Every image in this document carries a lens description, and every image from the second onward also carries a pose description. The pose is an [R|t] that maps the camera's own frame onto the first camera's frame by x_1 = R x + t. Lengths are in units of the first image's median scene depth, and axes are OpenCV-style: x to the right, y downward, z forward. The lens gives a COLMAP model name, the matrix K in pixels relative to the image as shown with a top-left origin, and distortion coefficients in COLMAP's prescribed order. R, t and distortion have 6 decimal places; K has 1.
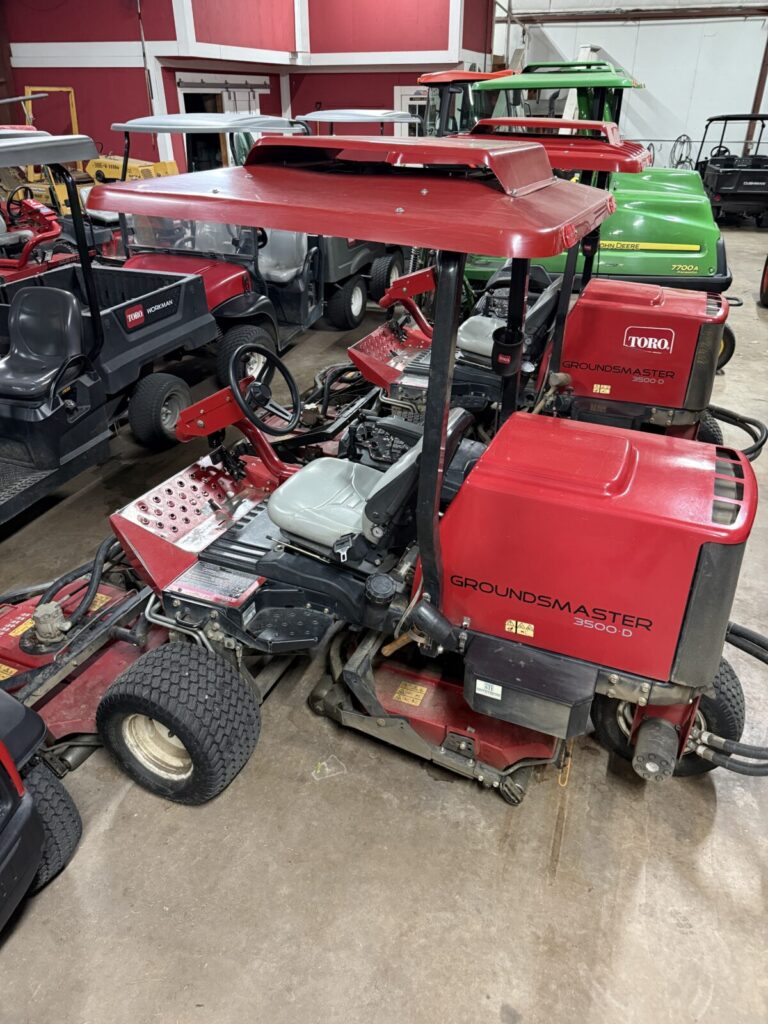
lens RADIAL K [[725.2, 0, 387.8], [0, 725.2, 508.6], [0, 0, 1]] dist [0.024835, -0.030831]
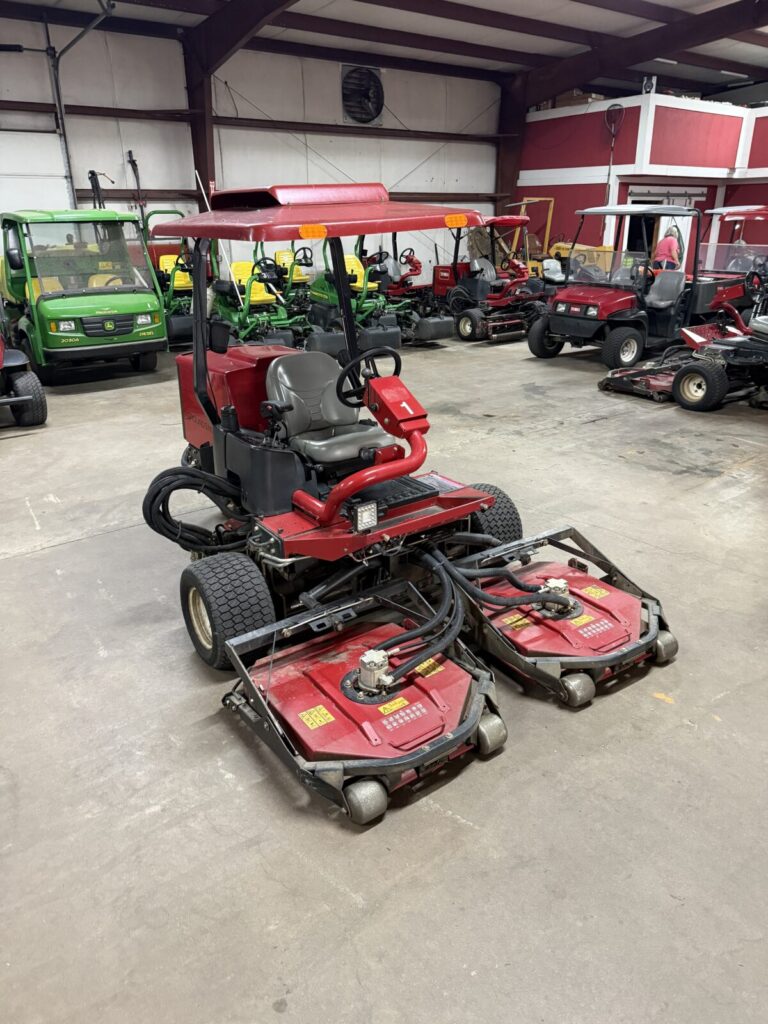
lens RADIAL K [[725.2, 0, 387.8], [0, 725.2, 508.6], [0, 0, 1]] dist [0.024835, -0.030831]
pose [[0.848176, 0.186881, -0.495654, 0.116592], [-0.250612, 0.965926, -0.064662, 0.189758], [0.466681, 0.179062, 0.866110, -0.288968]]
